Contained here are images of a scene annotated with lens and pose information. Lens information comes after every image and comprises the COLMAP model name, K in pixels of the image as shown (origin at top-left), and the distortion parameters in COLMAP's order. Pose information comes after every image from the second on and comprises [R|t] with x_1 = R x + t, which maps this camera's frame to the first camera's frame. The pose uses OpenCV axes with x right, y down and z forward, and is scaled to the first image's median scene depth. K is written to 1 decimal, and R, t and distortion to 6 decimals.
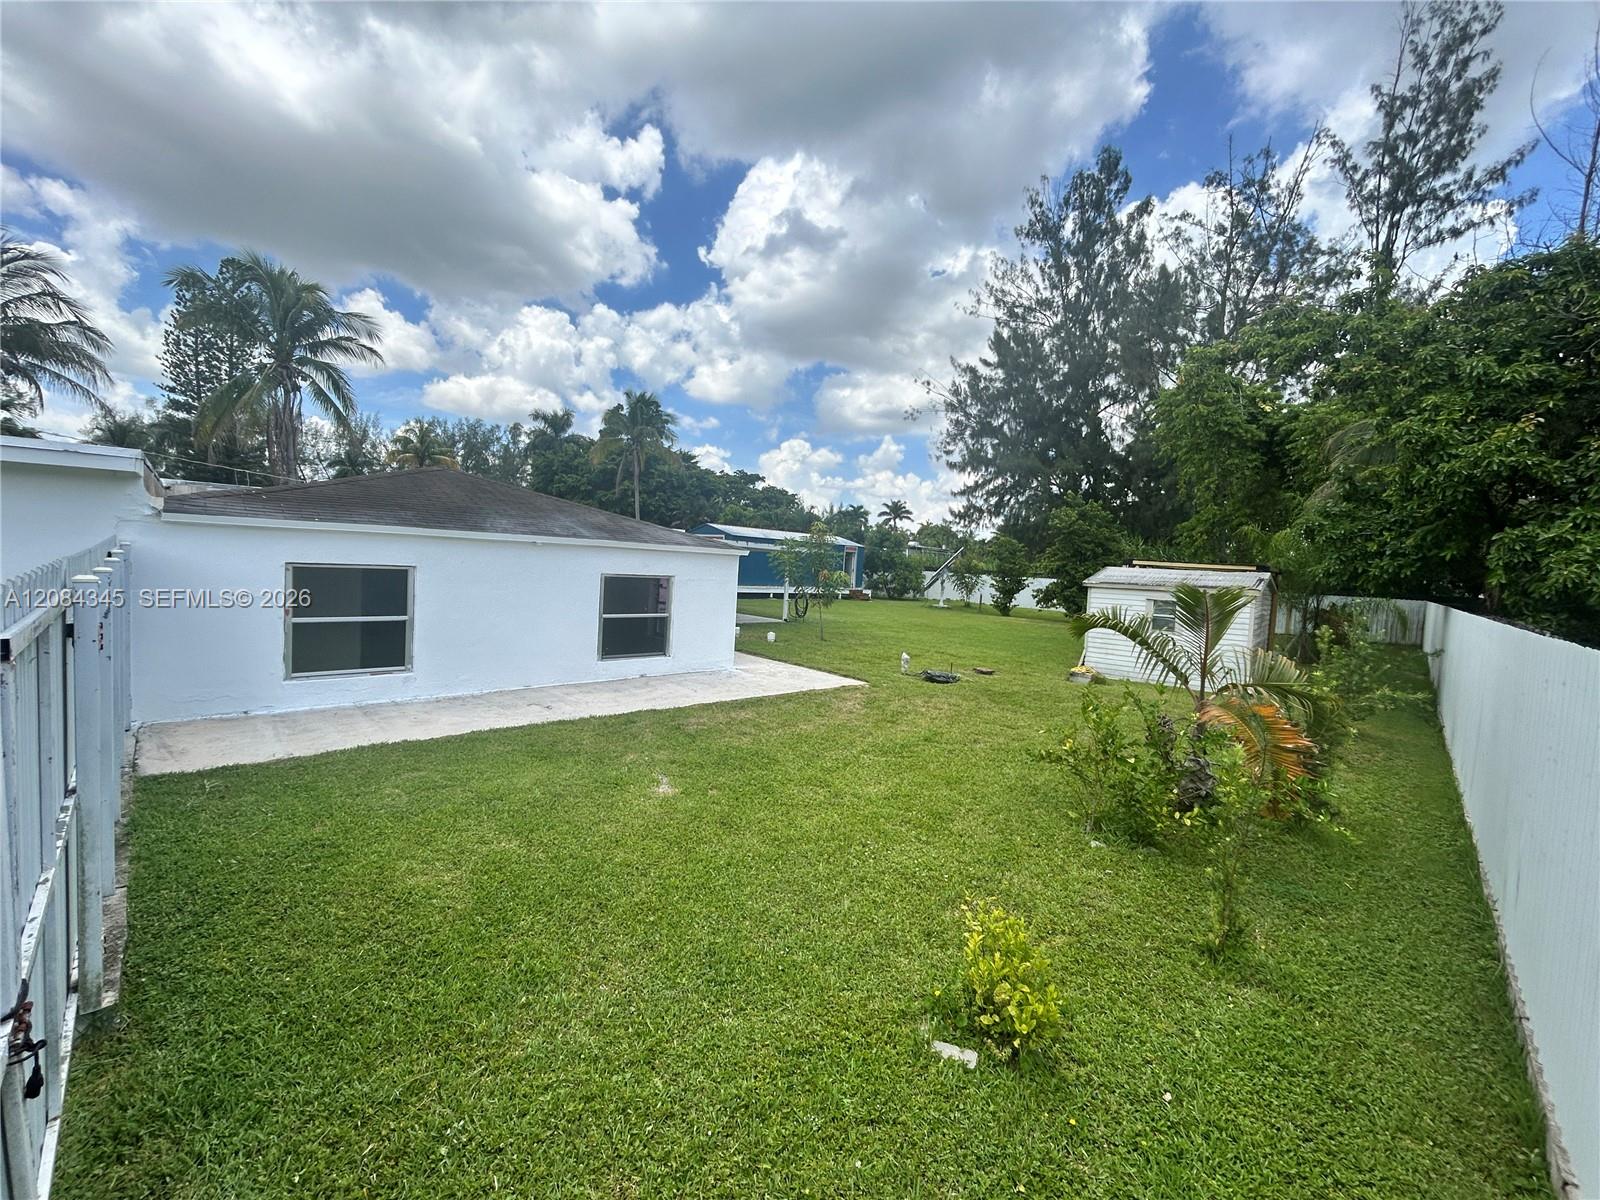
lens RADIAL K [[649.9, 0, 800.7], [0, 649.9, 595.1], [0, 0, 1]] dist [-0.000371, 0.000330]
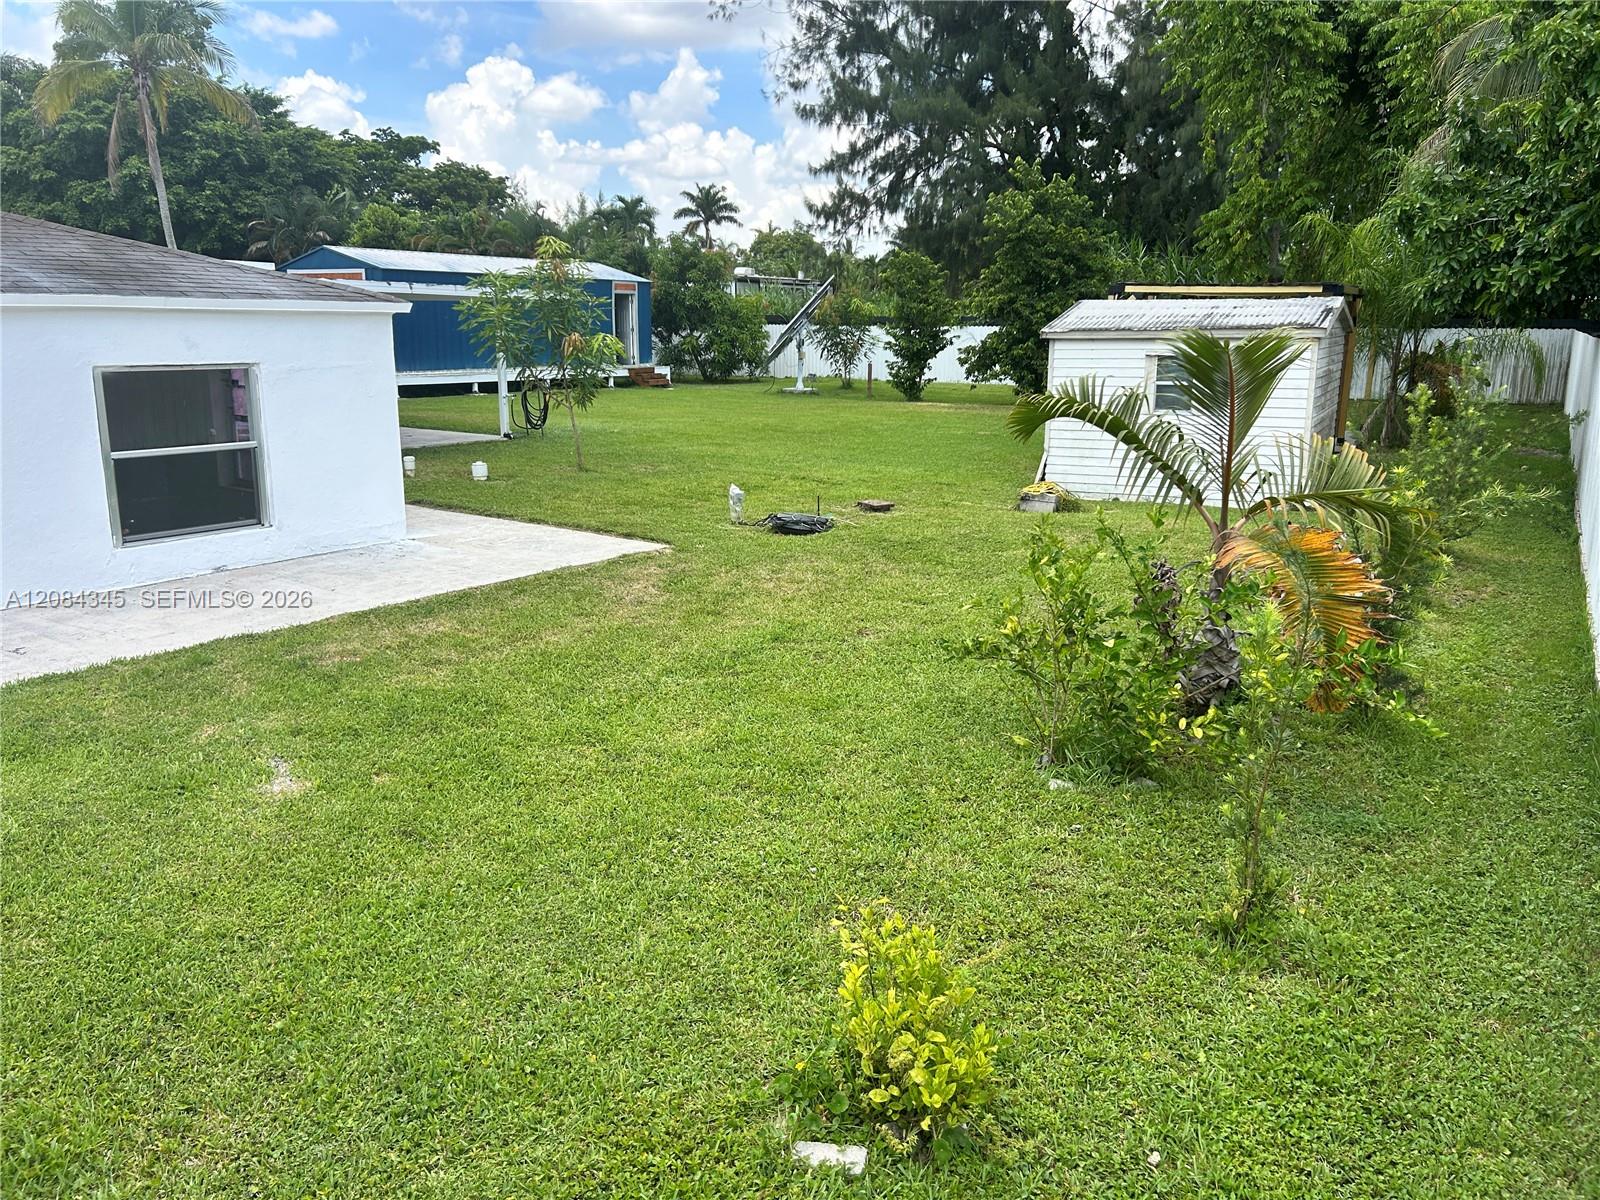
lens RADIAL K [[1201.9, 0, 790.8], [0, 1201.9, 600.2], [0, 0, 1]] dist [0.051773, -0.055934]
pose [[0.977799, -0.094925, 0.186809, 0.010351], [0.058915, 0.980083, 0.189646, -0.003405], [-0.201090, -0.174430, 0.963918, 0.004010]]
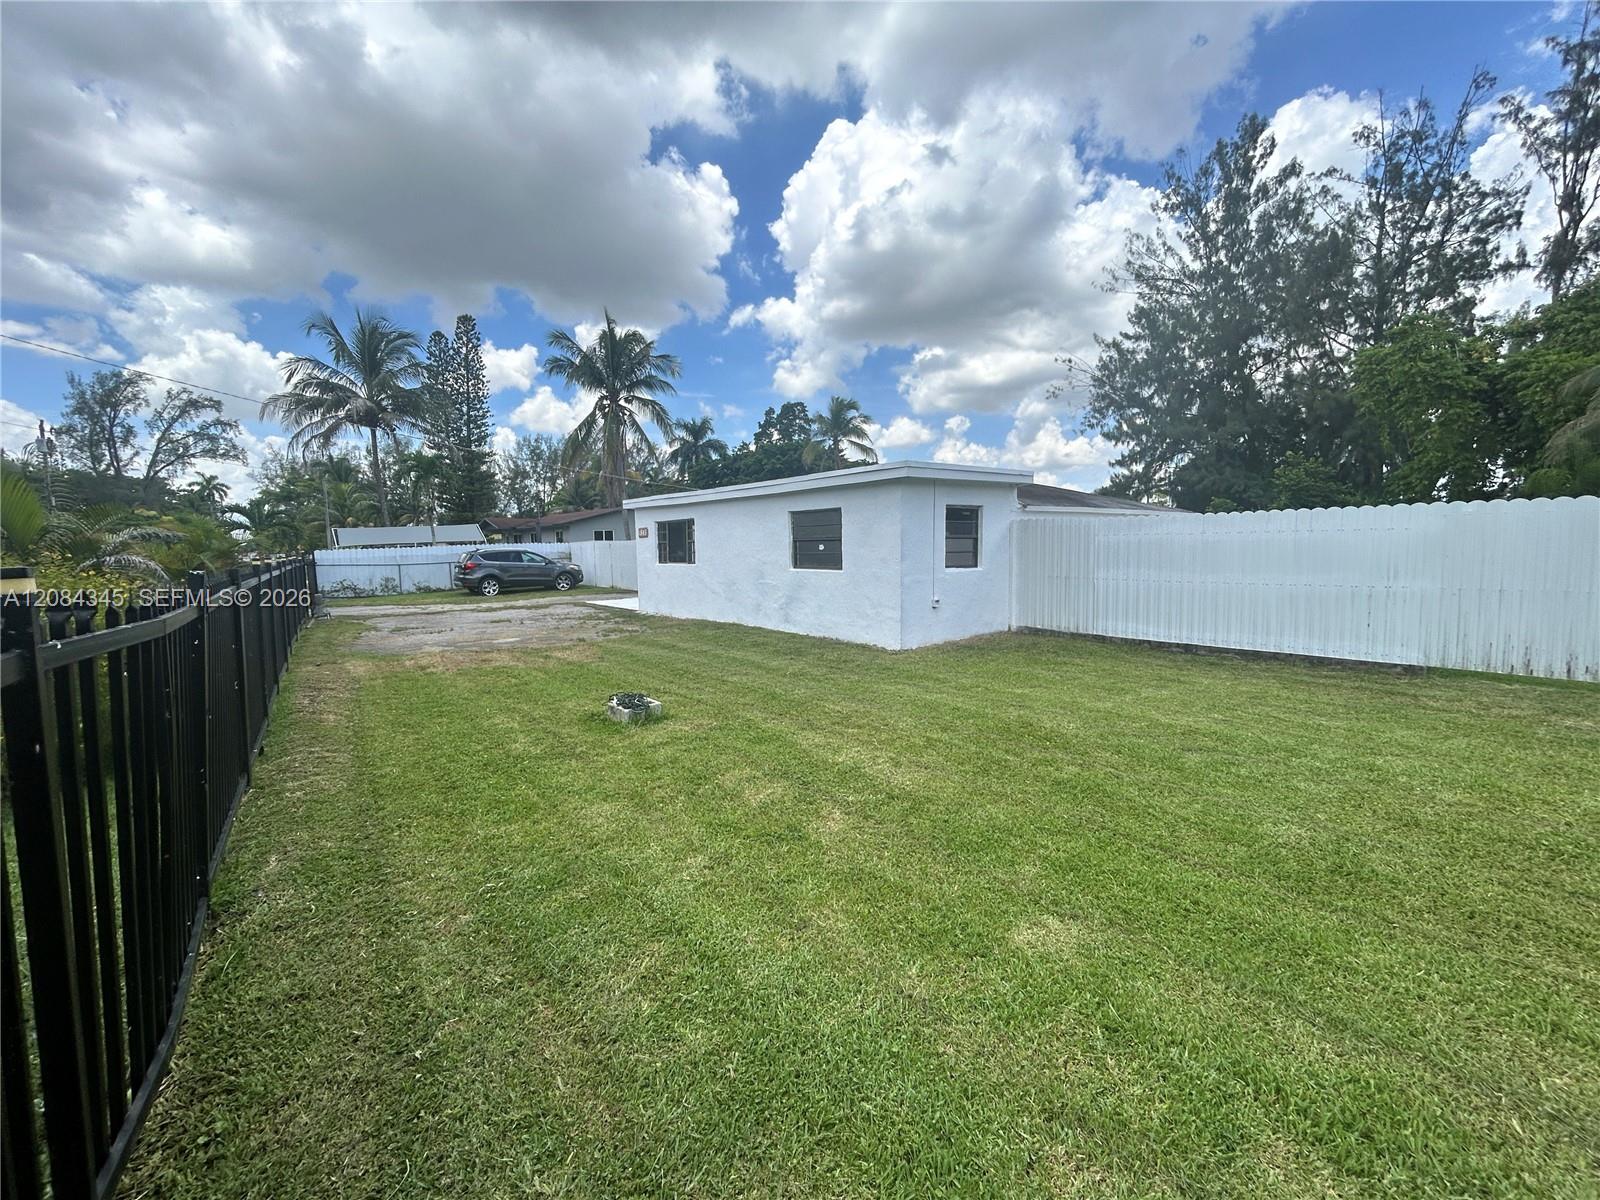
lens RADIAL K [[645.3, 0, 800.0], [0, 645.3, 586.1], [0, 0, 1]] dist [0.009074, -0.005398]
pose [[0.992896, -0.066581, -0.098611, -0.658375], [0.067286, 0.997726, 0.003839, 0.017815], [0.098131, -0.010446, 0.995119, -0.375058]]
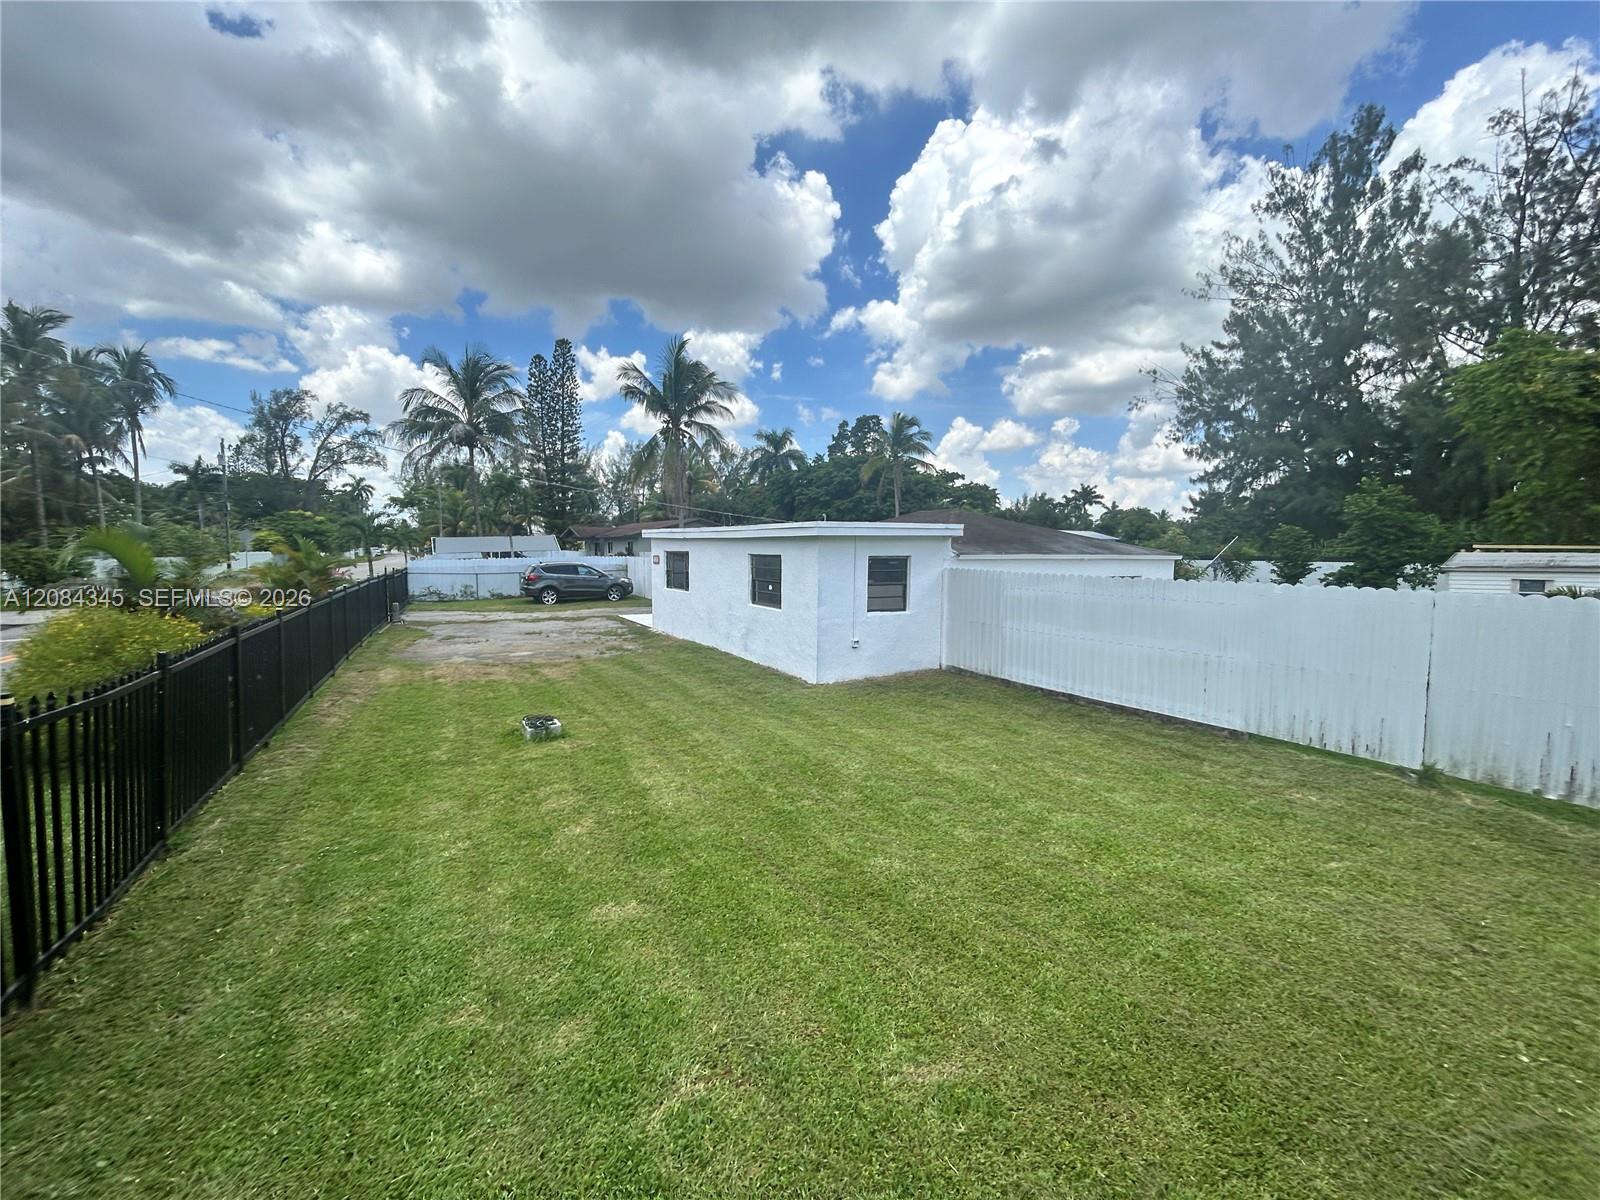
lens RADIAL K [[641.9, 0, 800.0], [0, 641.9, 600.0], [0, 0, 1]] dist [0.000833, -0.002906]
pose [[0.970639, -0.029309, -0.238748, -0.460129], [0.033495, 0.999348, 0.013496, -0.017339], [0.238196, -0.021096, 0.970988, -0.441647]]
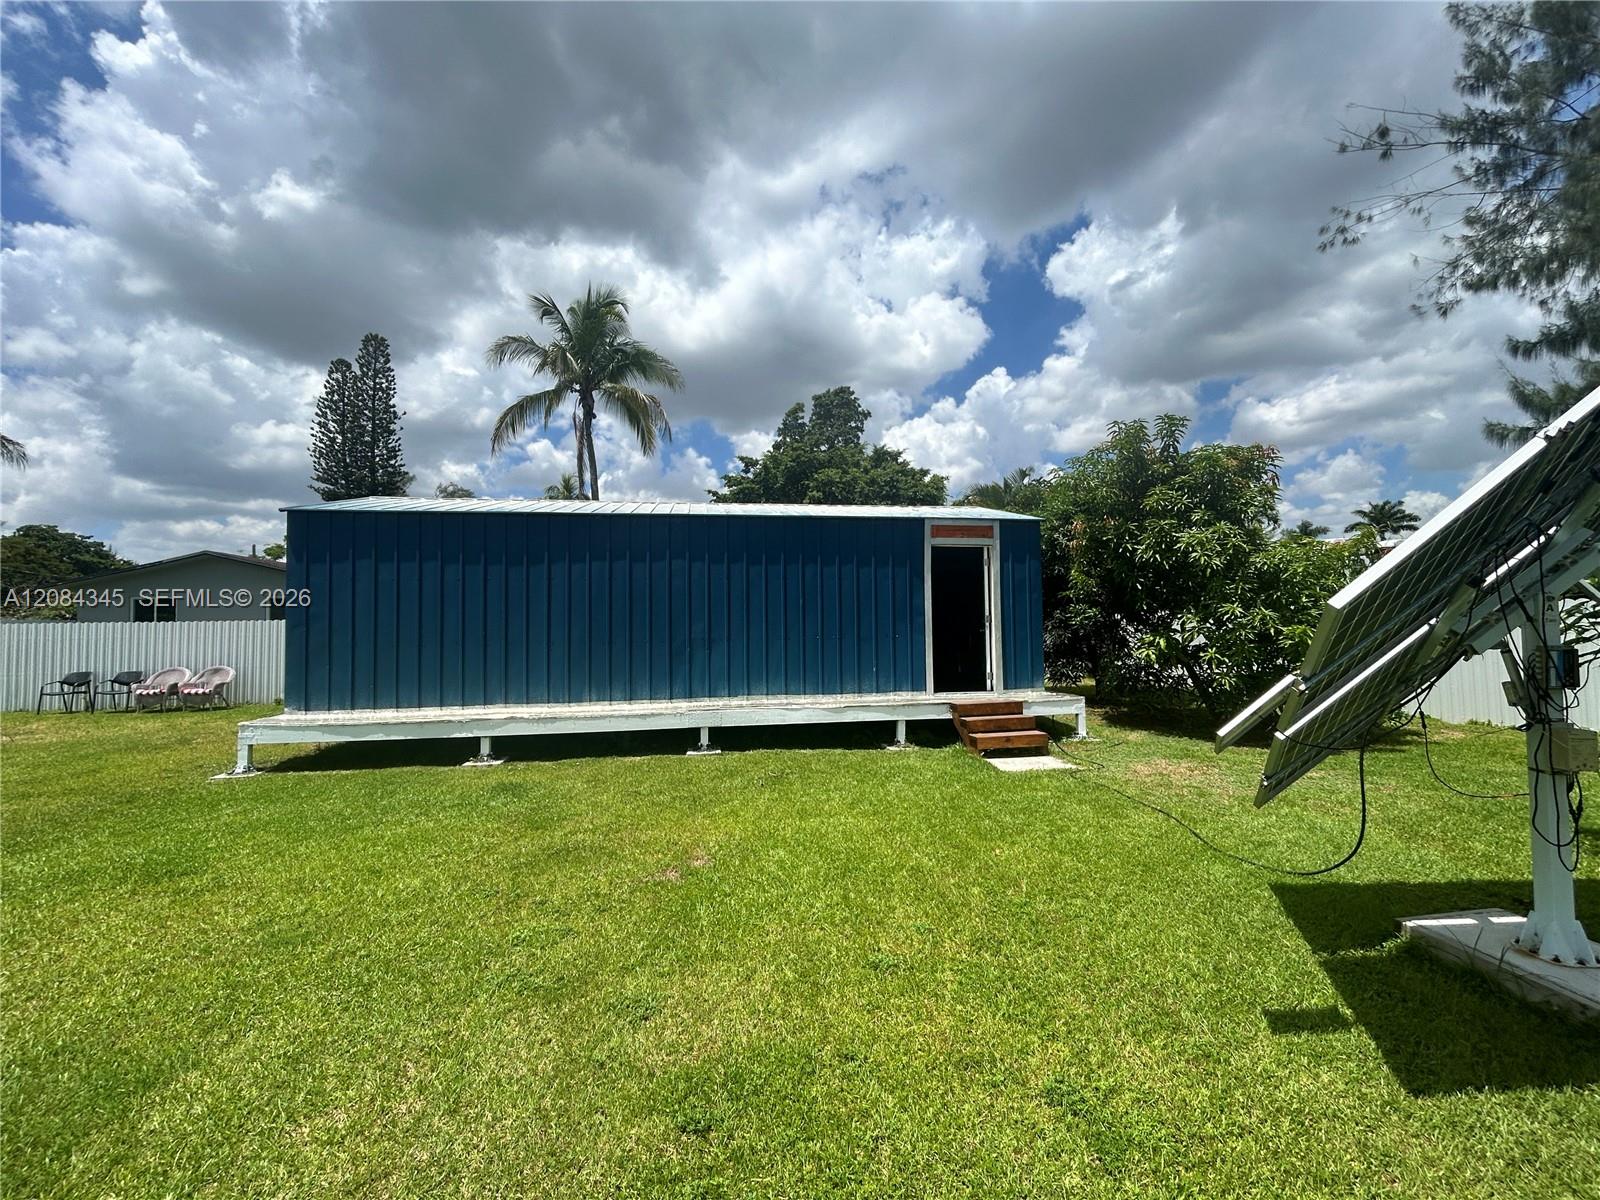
lens RADIAL K [[641.9, 0, 800.0], [0, 641.9, 600.0], [0, 0, 1]] dist [-0.000442, 0.000203]
pose [[0.812612, -0.088380, -0.576066, 0.450966], [0.031027, 0.993594, -0.108670, -0.057546], [0.581979, 0.070433, 0.810148, 2.086043]]
